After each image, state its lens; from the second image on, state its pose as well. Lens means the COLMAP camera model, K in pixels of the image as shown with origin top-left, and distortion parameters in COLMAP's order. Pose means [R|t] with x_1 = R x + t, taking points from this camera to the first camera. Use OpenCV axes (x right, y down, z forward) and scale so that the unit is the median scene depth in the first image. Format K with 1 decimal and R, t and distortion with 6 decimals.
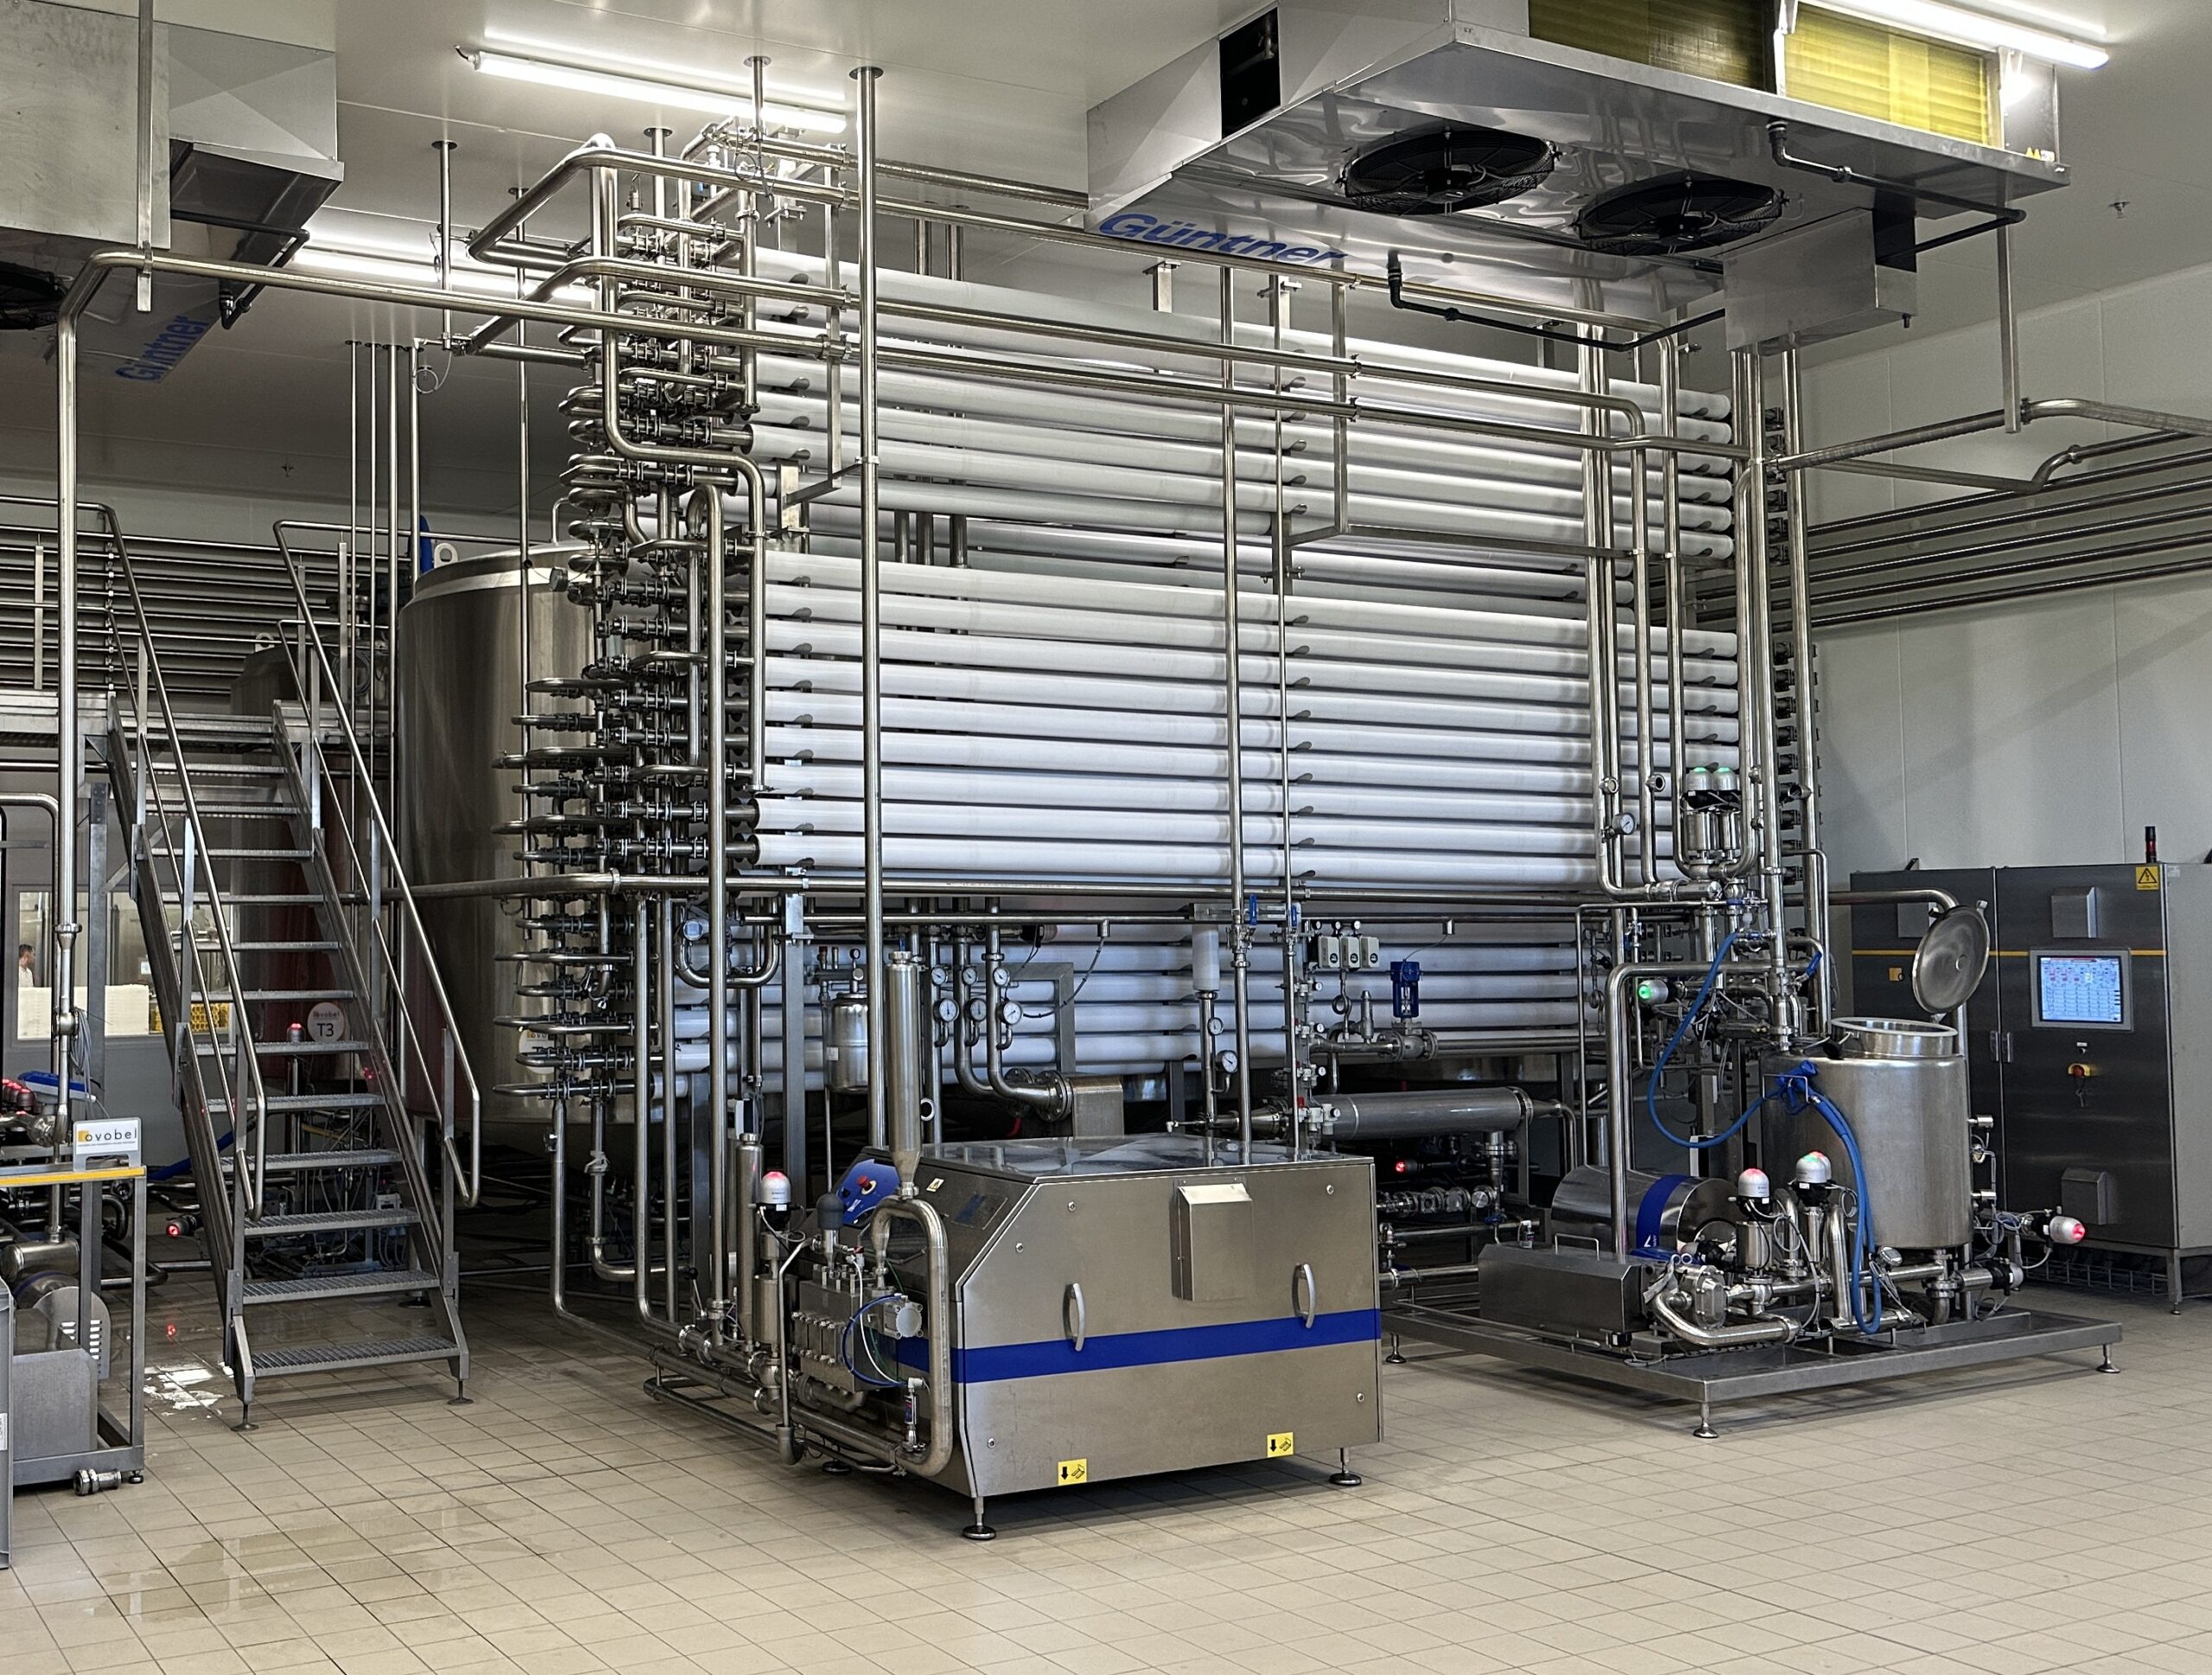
lens RADIAL K [[2414.9, 0, 1104.1], [0, 2414.9, 829.0], [0, 0, 1]] dist [0.065755, 0.002196]
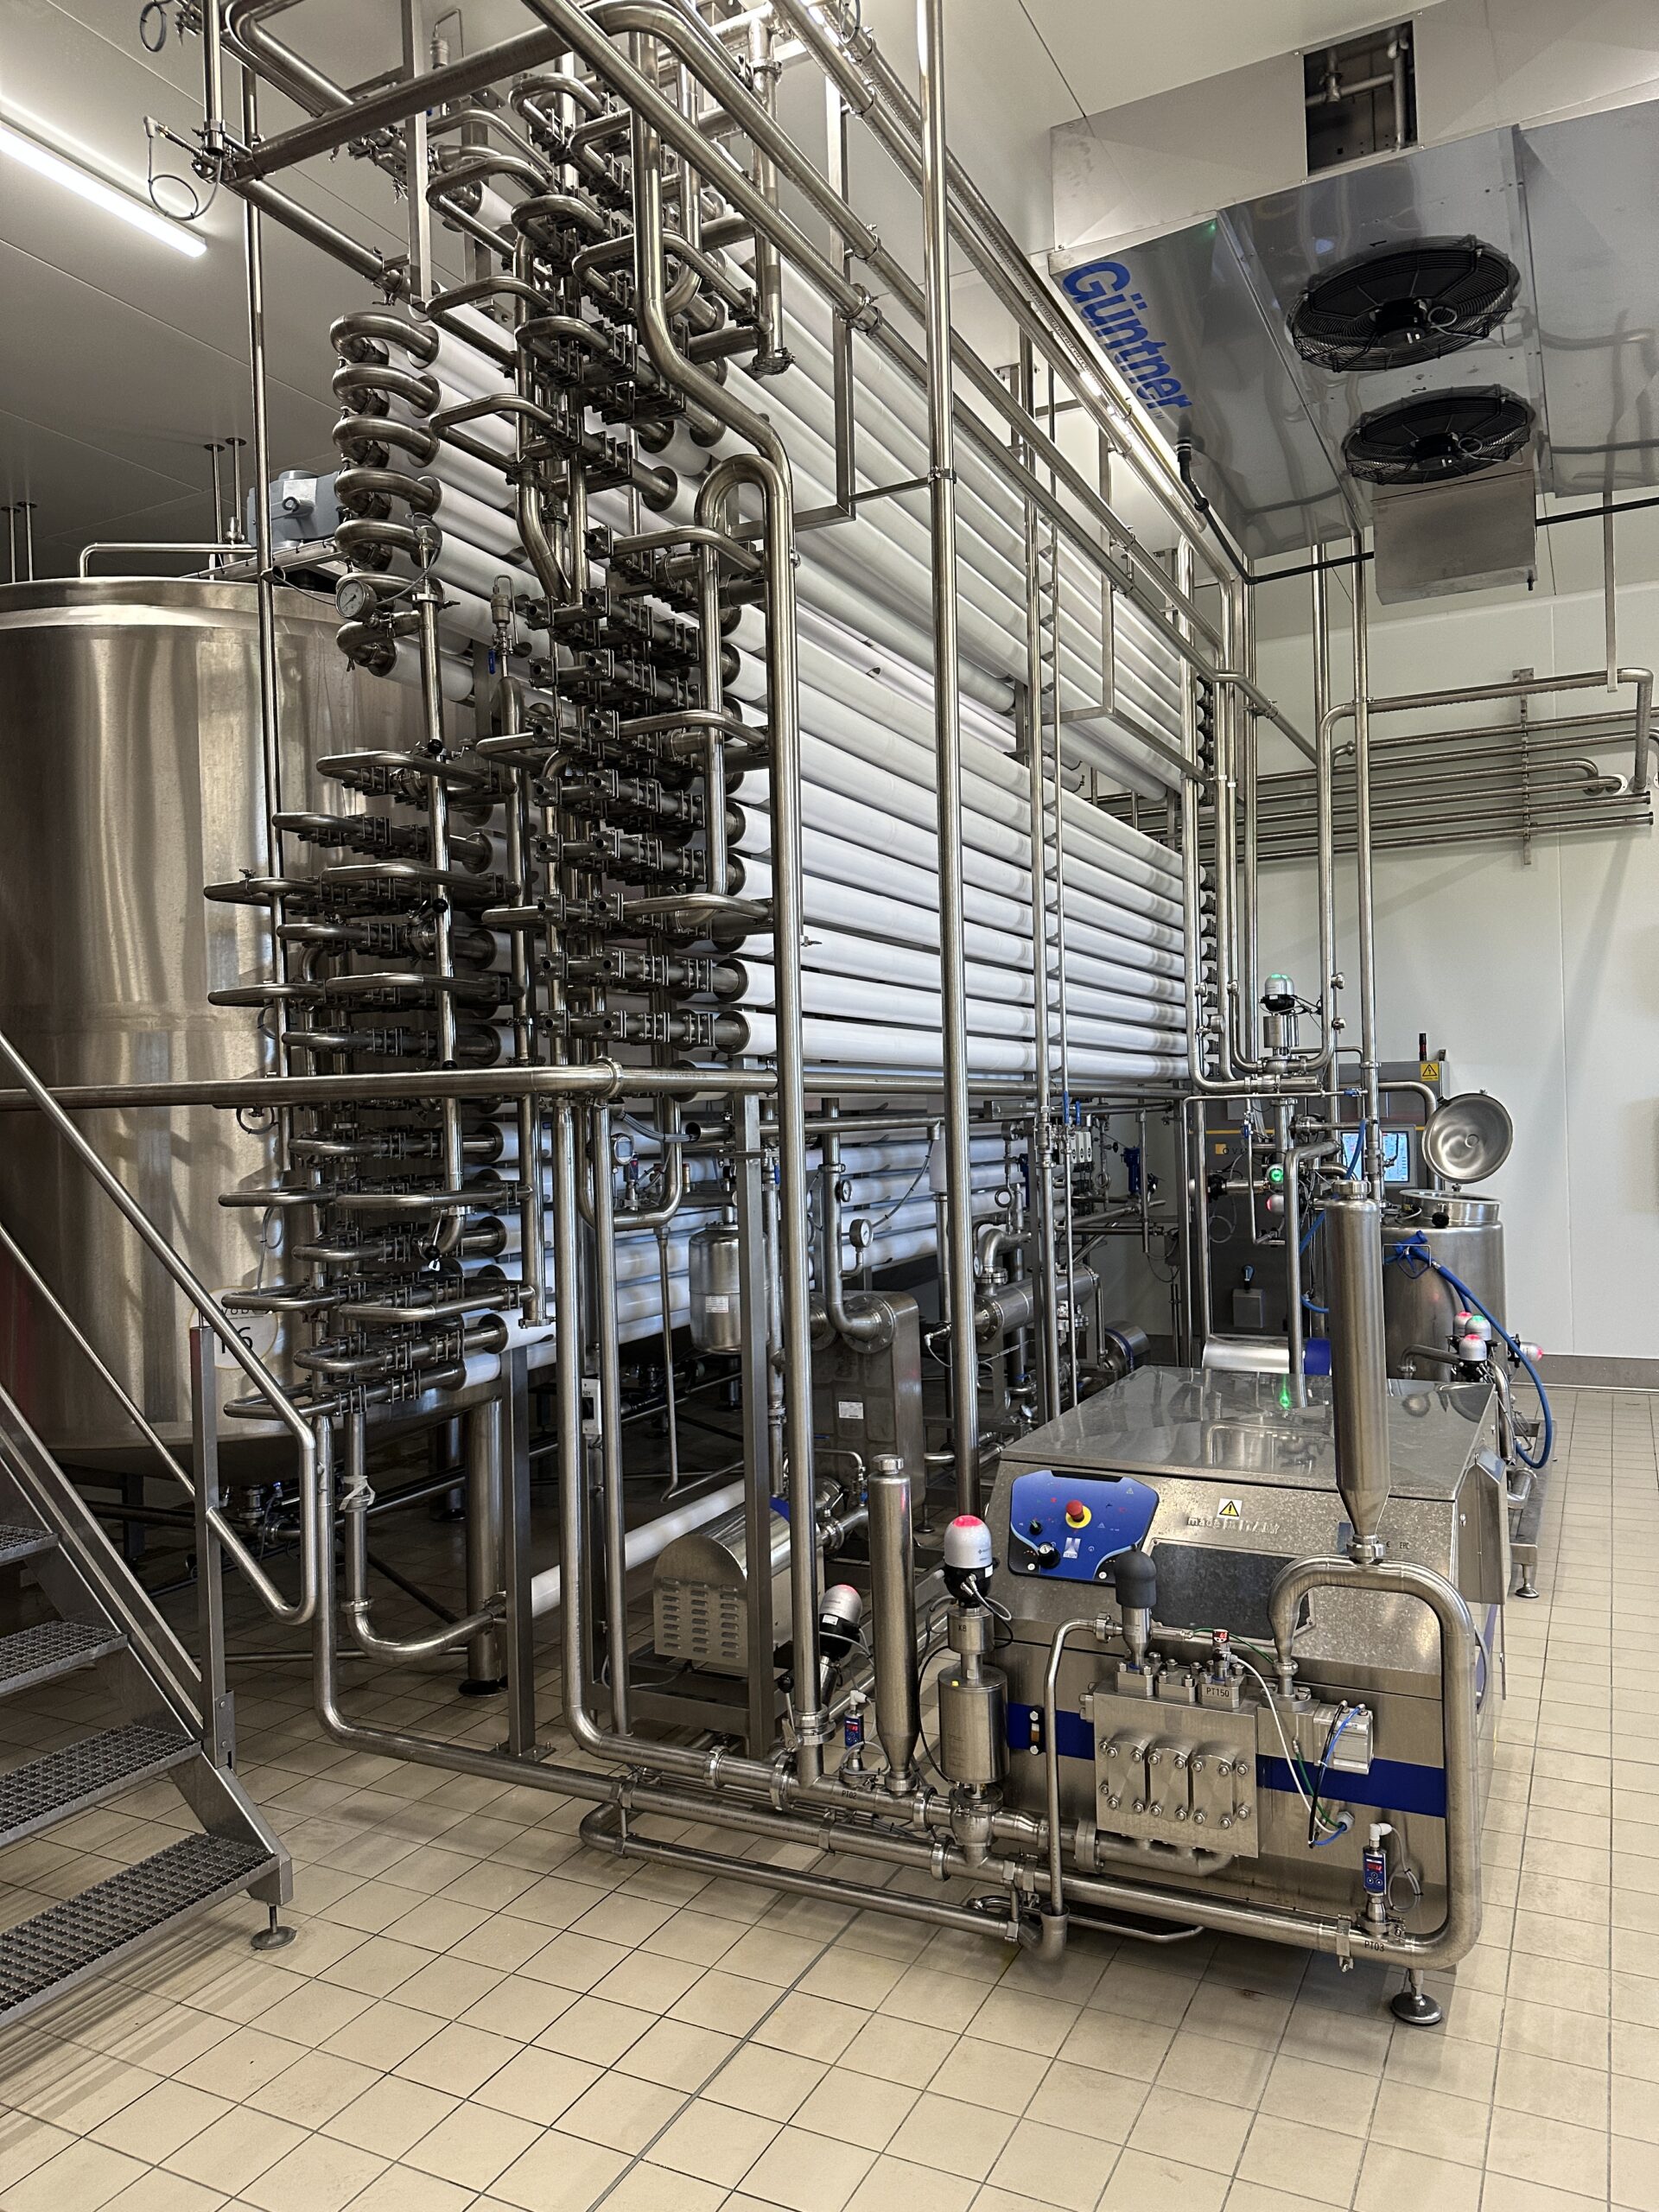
lens RADIAL K [[1490.6, 0, 829.5], [0, 1490.6, 1106.0], [0, 0, 1]] dist [-0.007536, -0.001614]
pose [[0.836296, -0.015506, 0.548059, -0.341938], [-0.003177, 0.999446, 0.033124, 0.015165], [-0.548269, -0.029443, 0.835783, 0.610119]]
